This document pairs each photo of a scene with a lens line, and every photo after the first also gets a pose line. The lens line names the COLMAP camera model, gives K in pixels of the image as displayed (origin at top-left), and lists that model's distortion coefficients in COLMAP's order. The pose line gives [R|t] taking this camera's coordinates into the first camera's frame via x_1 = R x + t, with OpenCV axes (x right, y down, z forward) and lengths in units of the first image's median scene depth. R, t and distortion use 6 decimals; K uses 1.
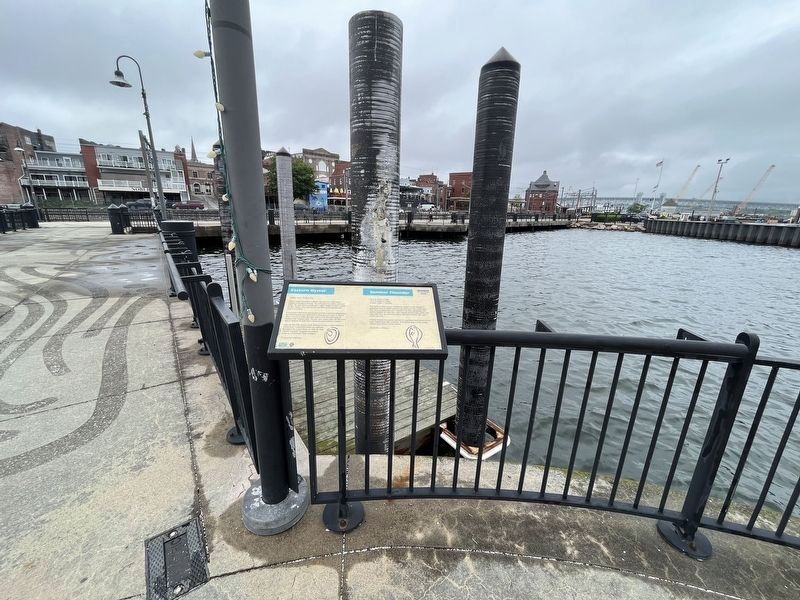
lens RADIAL K [[327.1, 0, 398.0], [0, 327.1, 300.0], [0, 0, 1]] dist [0.001616, 0.000055]
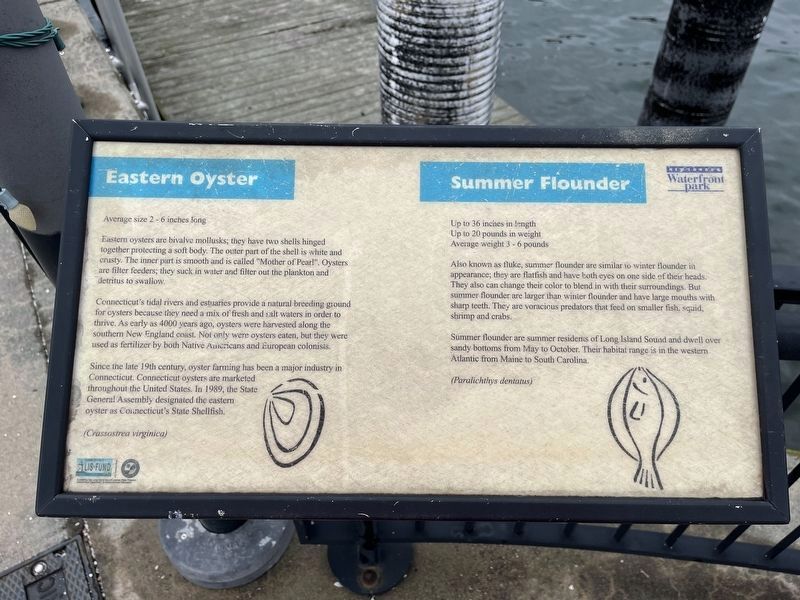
lens RADIAL K [[594.3, 0, 397.4], [0, 594.3, 271.6], [0, 0, 1]] dist [0.015106, -0.022897]
pose [[0.994415, 0.046348, -0.094819, -0.079340], [0.010519, 0.850417, 0.526004, -0.182846], [0.105015, -0.524063, 0.845180, 0.610290]]
